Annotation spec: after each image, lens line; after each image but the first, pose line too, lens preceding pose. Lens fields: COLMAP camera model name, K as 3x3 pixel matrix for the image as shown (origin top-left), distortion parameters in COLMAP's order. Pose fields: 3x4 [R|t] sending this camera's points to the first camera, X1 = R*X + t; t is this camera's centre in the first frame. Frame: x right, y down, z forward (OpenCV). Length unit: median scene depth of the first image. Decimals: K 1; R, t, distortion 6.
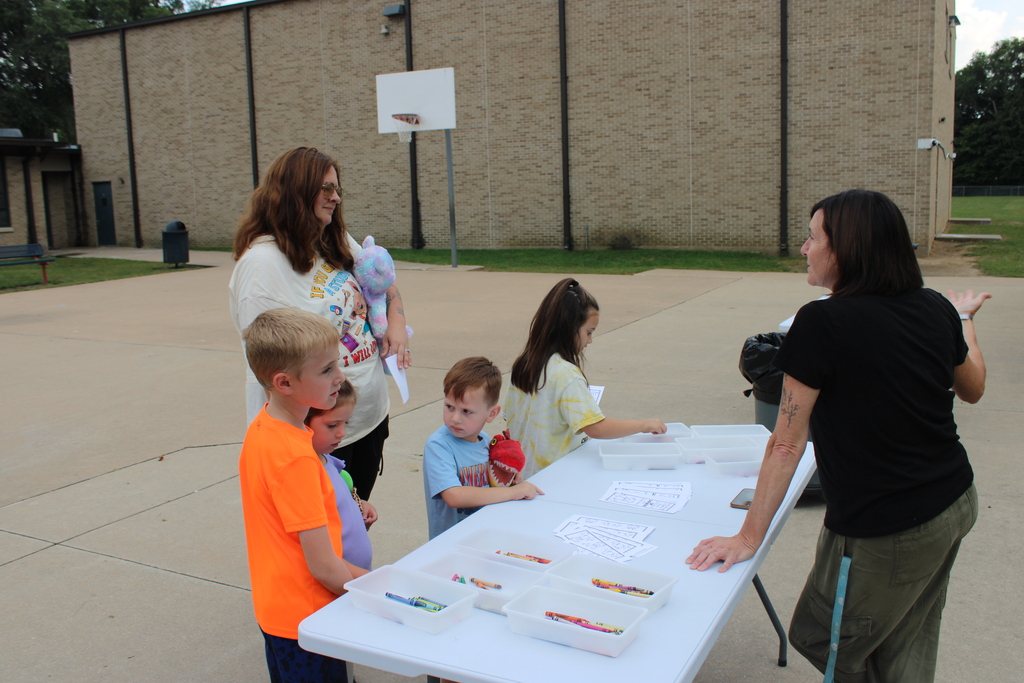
lens RADIAL K [[905.4, 0, 509.7], [0, 905.4, 343.1], [0, 0, 1]] dist [-0.105000, 0.027746]
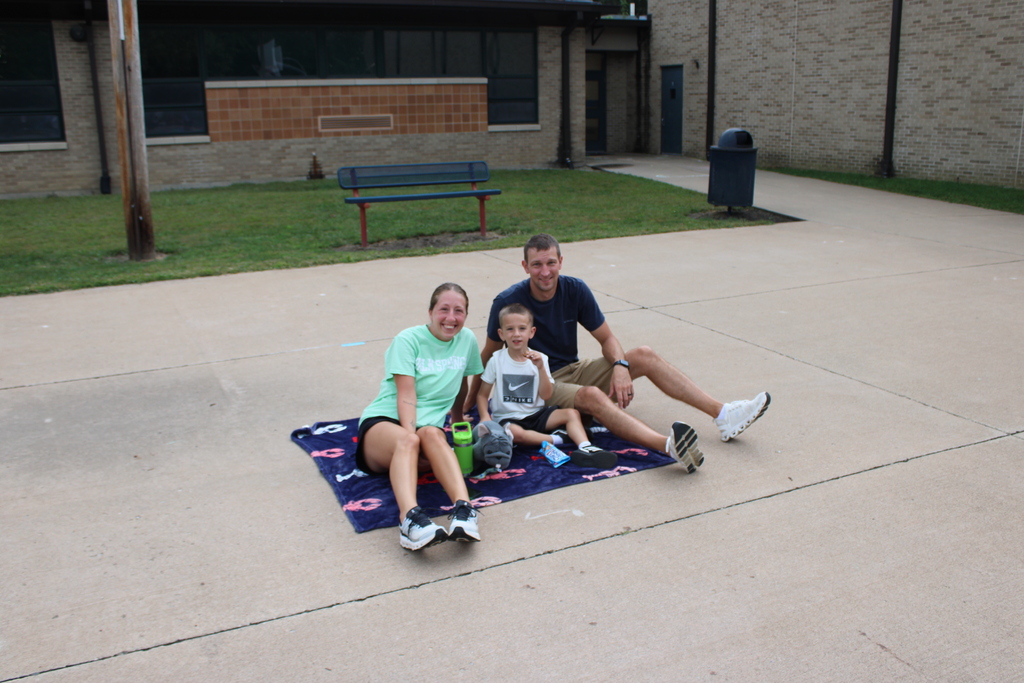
lens RADIAL K [[905.4, 0, 507.6], [0, 905.4, 338.1], [0, 0, 1]] dist [-0.105000, 0.027746]
pose [[0.786676, 0.169348, -0.593685, -0.094848], [-0.106521, 0.984452, 0.139667, -0.050771], [0.608107, -0.046633, 0.792484, 0.329204]]
